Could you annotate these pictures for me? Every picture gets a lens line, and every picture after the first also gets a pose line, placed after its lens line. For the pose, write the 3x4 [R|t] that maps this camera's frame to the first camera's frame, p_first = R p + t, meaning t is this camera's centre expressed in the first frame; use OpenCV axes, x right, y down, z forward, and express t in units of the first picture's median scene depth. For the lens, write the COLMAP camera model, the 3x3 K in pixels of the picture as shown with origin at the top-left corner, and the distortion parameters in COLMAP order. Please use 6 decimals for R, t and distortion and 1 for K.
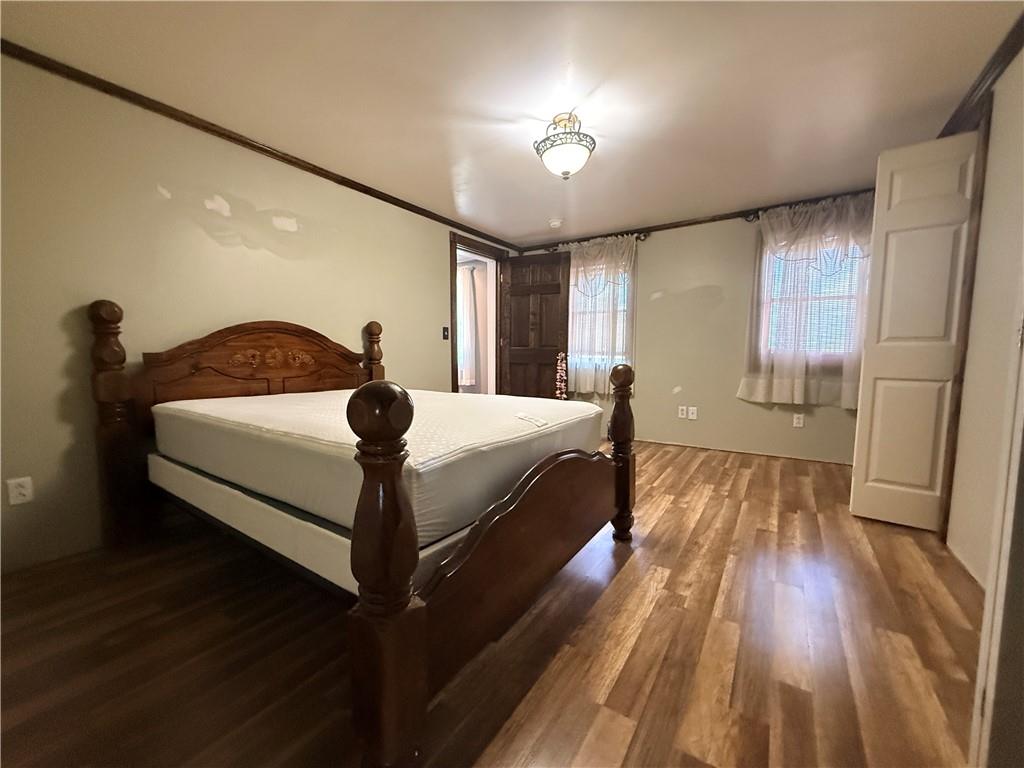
lens RADIAL K [[407.9, 0, 509.5], [0, 407.9, 385.3], [0, 0, 1]] dist [0.000496, -0.000309]
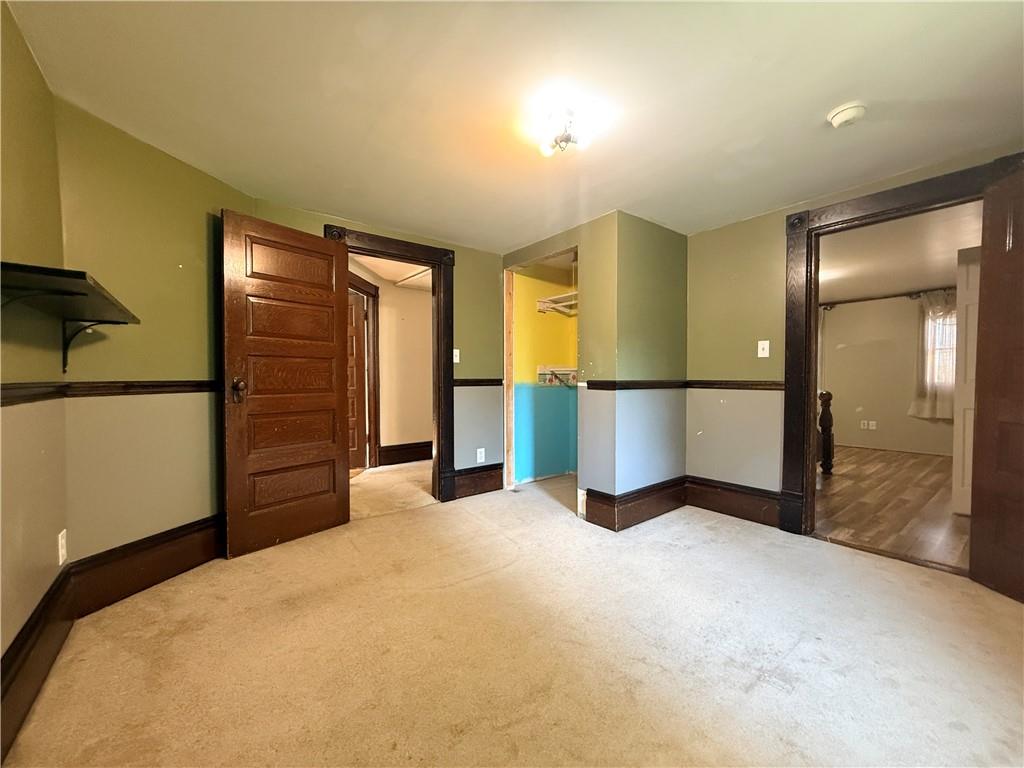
lens RADIAL K [[407.9, 0, 512.6], [0, 407.9, 382.5], [0, 0, 1]] dist [0.000496, -0.000309]
pose [[0.948994, 0.010012, -0.315136, -0.356119], [-0.035475, 0.996540, -0.075169, 0.078716], [0.313292, 0.082514, 0.946065, -0.900611]]
